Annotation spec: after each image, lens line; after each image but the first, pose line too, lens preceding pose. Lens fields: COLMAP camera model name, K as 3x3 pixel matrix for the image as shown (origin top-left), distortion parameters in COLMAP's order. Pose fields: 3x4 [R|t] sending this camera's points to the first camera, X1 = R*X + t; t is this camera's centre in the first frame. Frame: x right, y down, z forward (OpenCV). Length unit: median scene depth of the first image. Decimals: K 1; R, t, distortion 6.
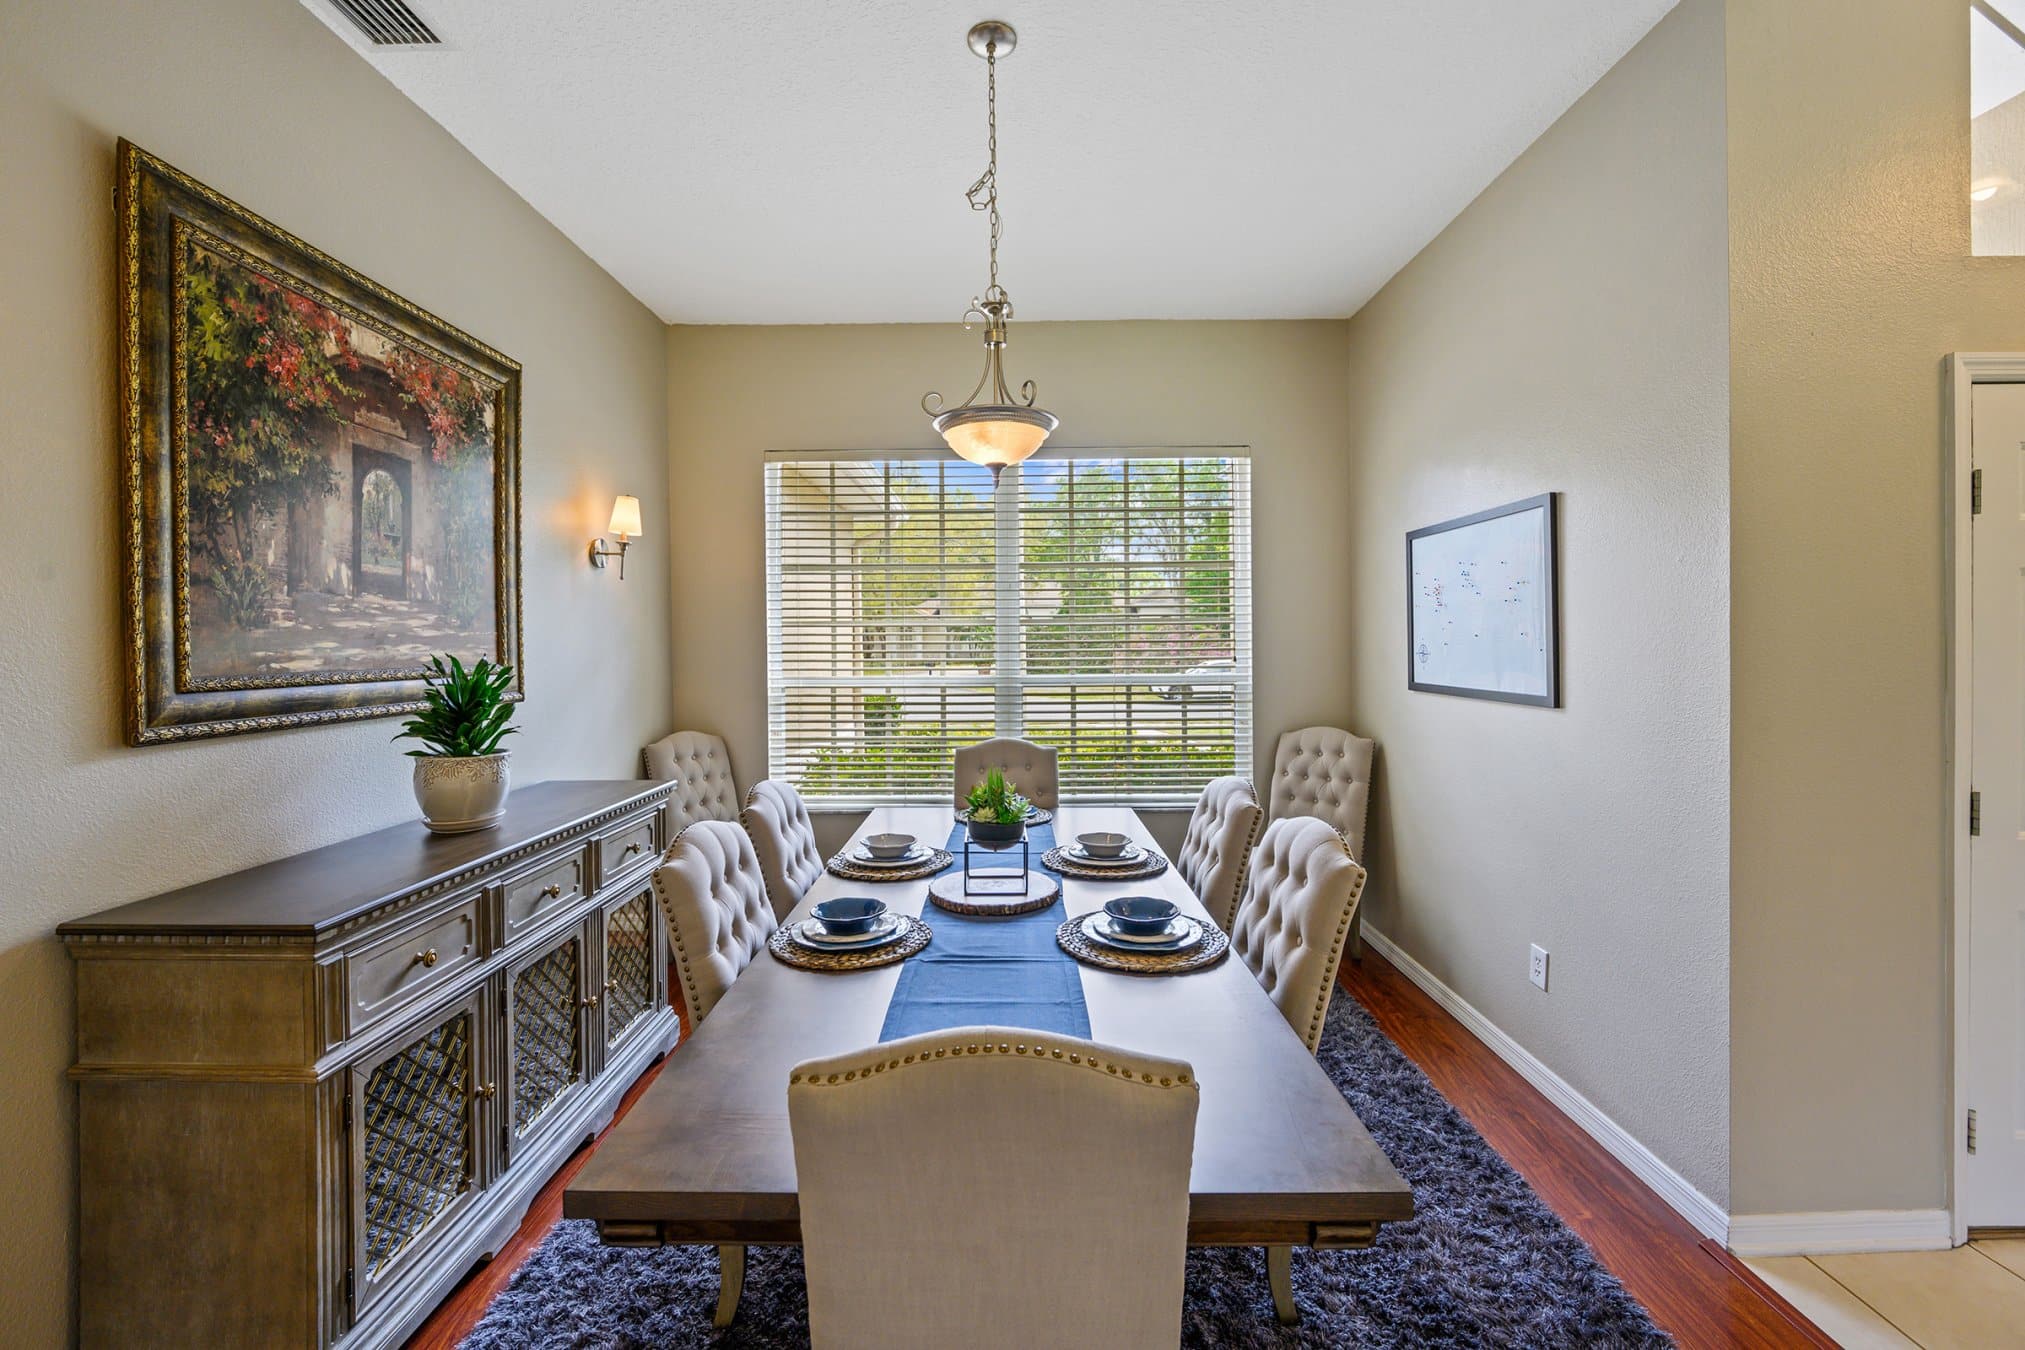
lens RADIAL K [[844.8, 0, 1007.9], [0, 844.8, 661.0], [0, 0, 1]] dist [-0.013713, 0.000525]
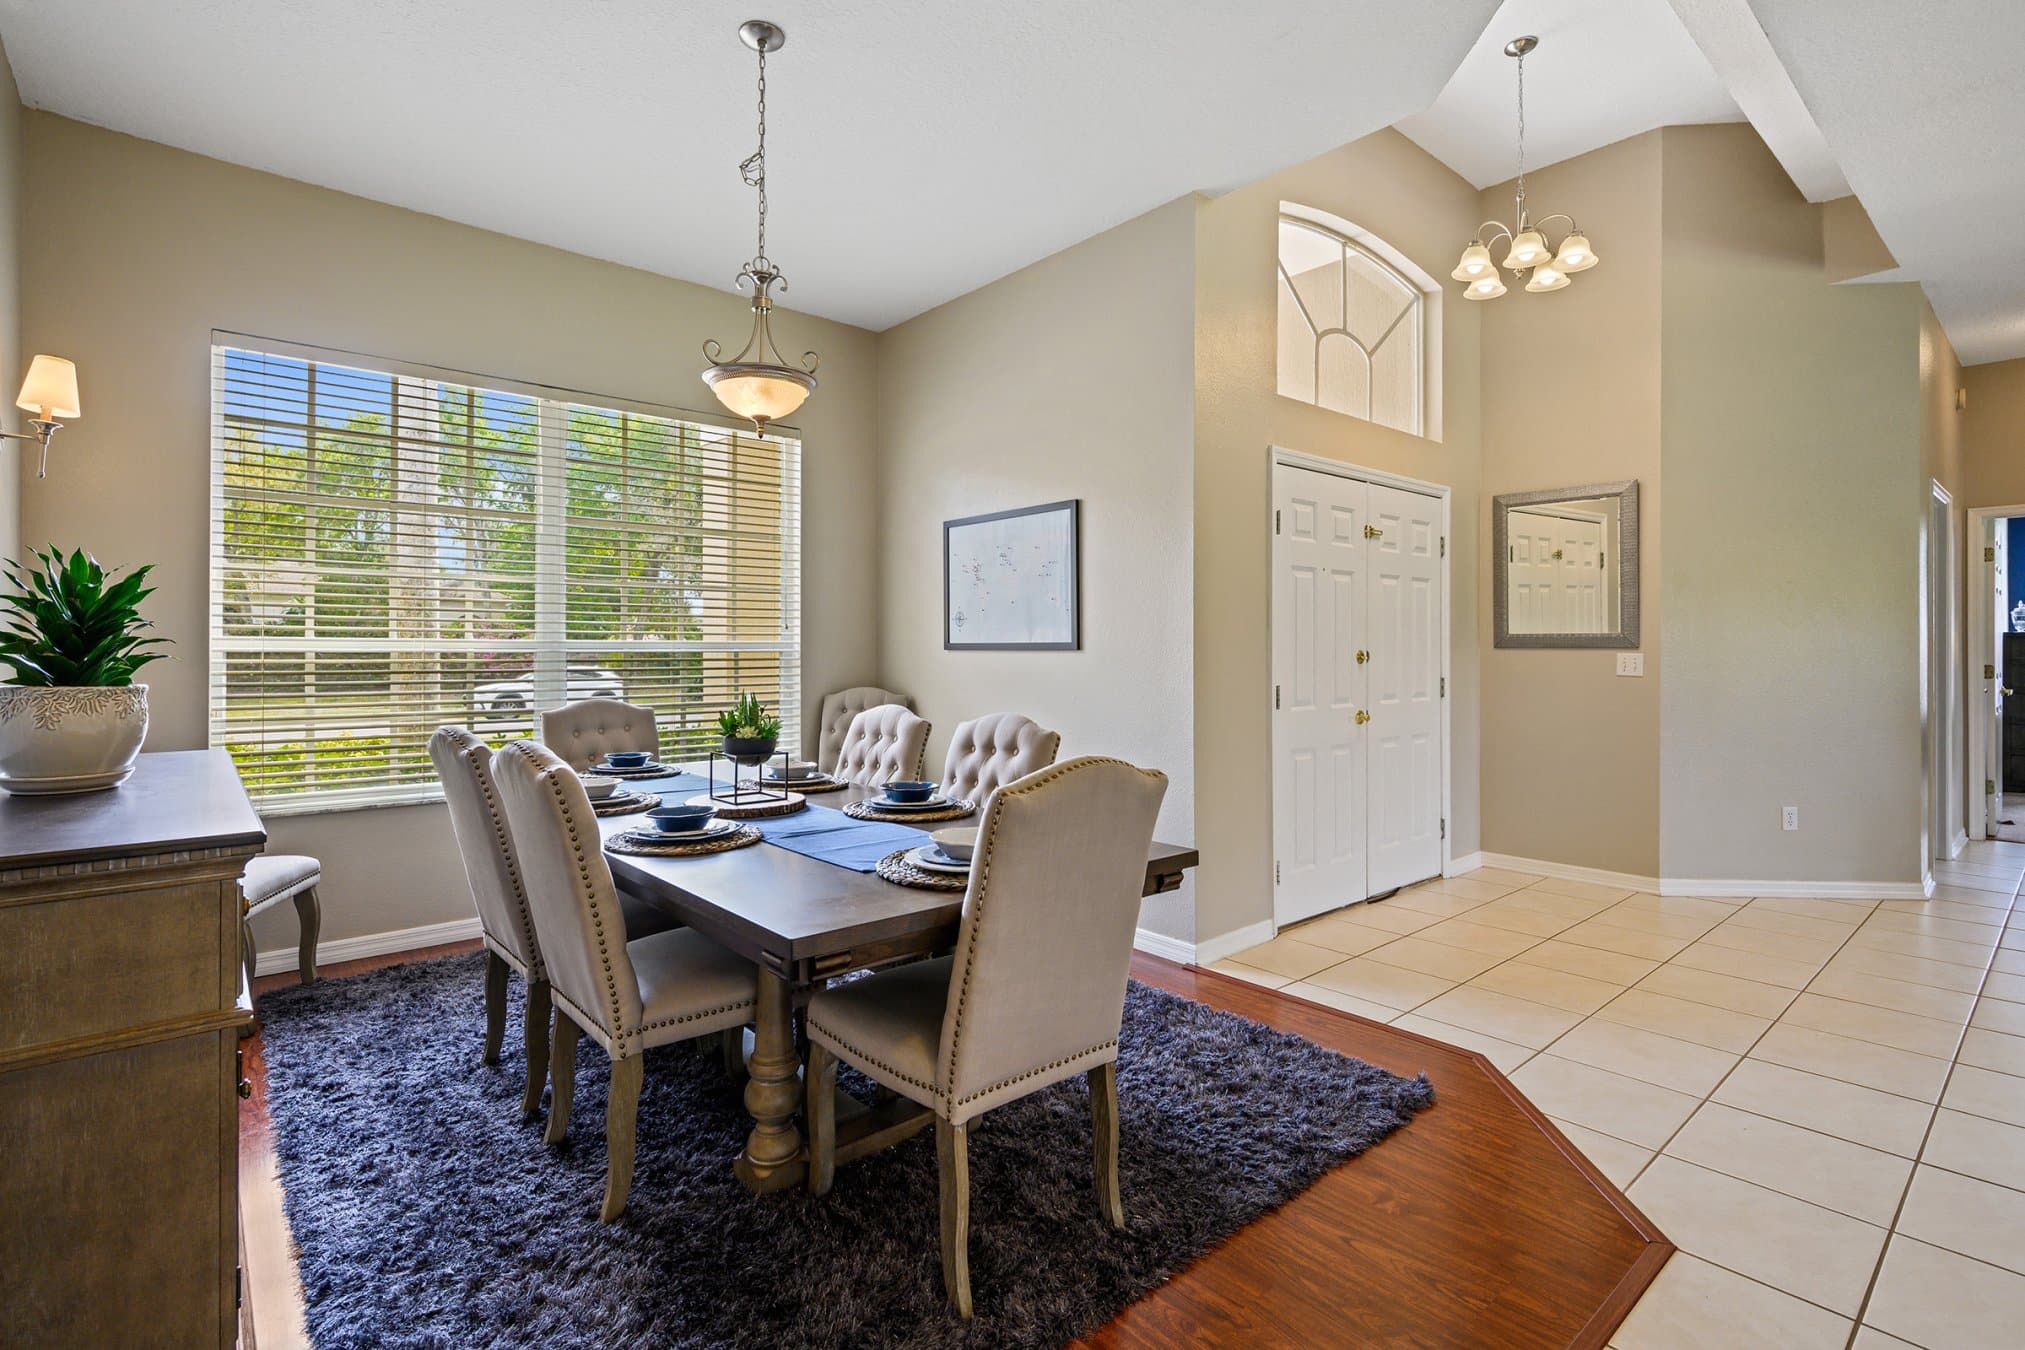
lens RADIAL K [[944.4, 0, 1010.0], [0, 944.4, 665.0], [0, 0, 1]] dist [0.005307, 0.000392]
pose [[0.746789, -0.003229, 0.665054, -0.514540], [0.009329, 0.999941, -0.005620, 0.091078], [-0.664996, 0.010401, 0.746774, -0.130157]]
